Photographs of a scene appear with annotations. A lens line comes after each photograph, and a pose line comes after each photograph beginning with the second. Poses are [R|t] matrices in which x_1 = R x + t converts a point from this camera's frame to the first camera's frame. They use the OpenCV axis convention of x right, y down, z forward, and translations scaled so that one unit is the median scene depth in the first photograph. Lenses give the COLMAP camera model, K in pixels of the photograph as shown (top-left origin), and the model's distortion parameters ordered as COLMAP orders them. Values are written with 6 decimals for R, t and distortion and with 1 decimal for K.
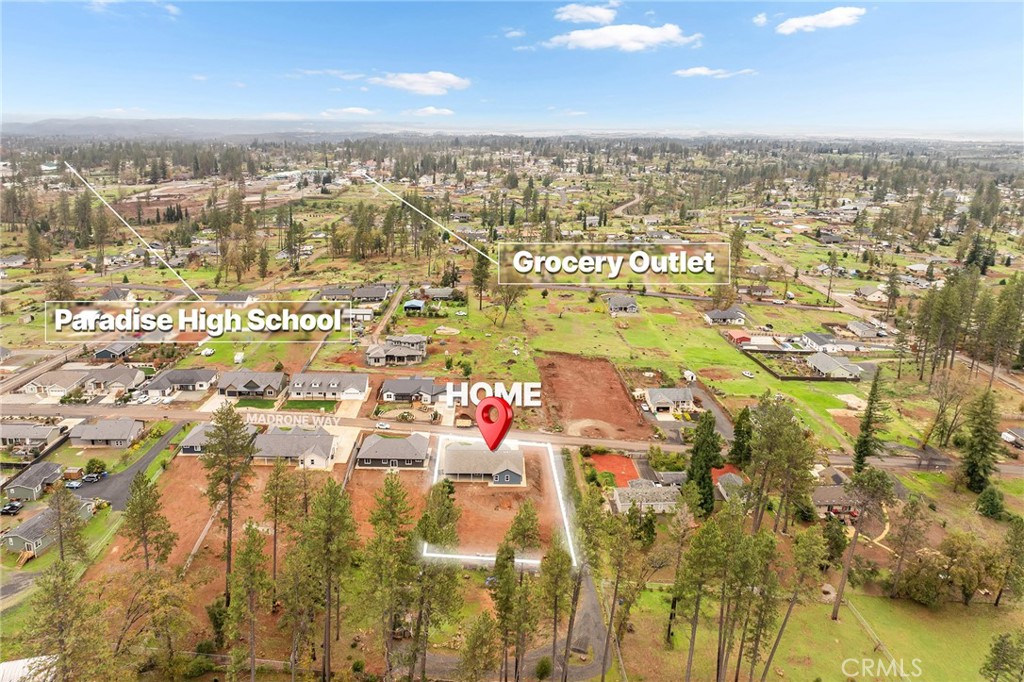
lens RADIAL K [[713.6, 0, 512.0], [0, 713.6, 341.0], [0, 0, 1]] dist [-0.010685, -0.002944]
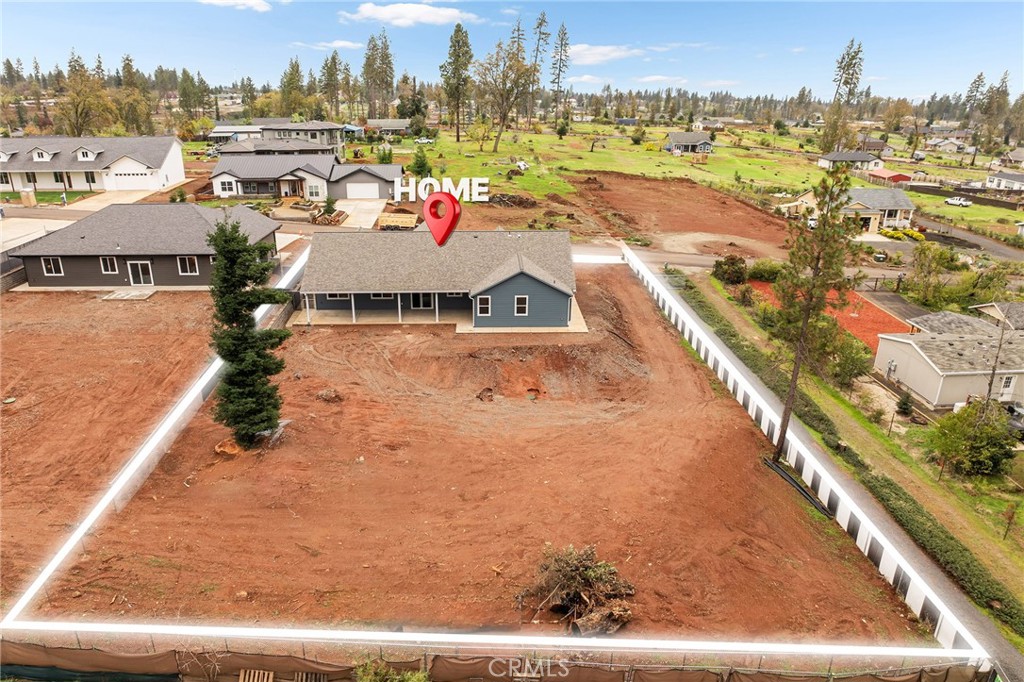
lens RADIAL K [[713.6, 0, 512.0], [0, 713.6, 341.0], [0, 0, 1]] dist [-0.010685, -0.002944]
pose [[0.999721, -0.022150, 0.008209, -0.012872], [0.022038, 0.999666, 0.013494, 0.200415], [-0.008505, -0.013310, 0.999875, 0.701855]]
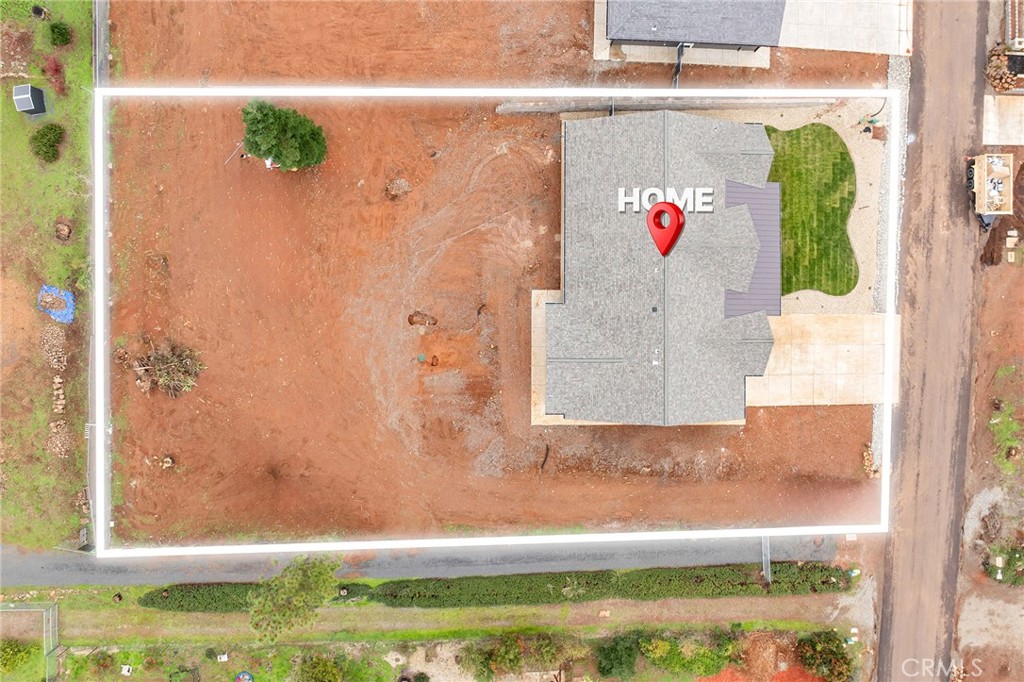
lens RADIAL K [[713.6, 0, 512.0], [0, 713.6, 341.0], [0, 0, 1]] dist [-0.010685, -0.002944]
pose [[-0.024604, 0.999487, -0.020515, -0.006687], [-0.390503, 0.009282, 0.920555, -0.052756], [0.920273, 0.030661, 0.390075, 0.867300]]
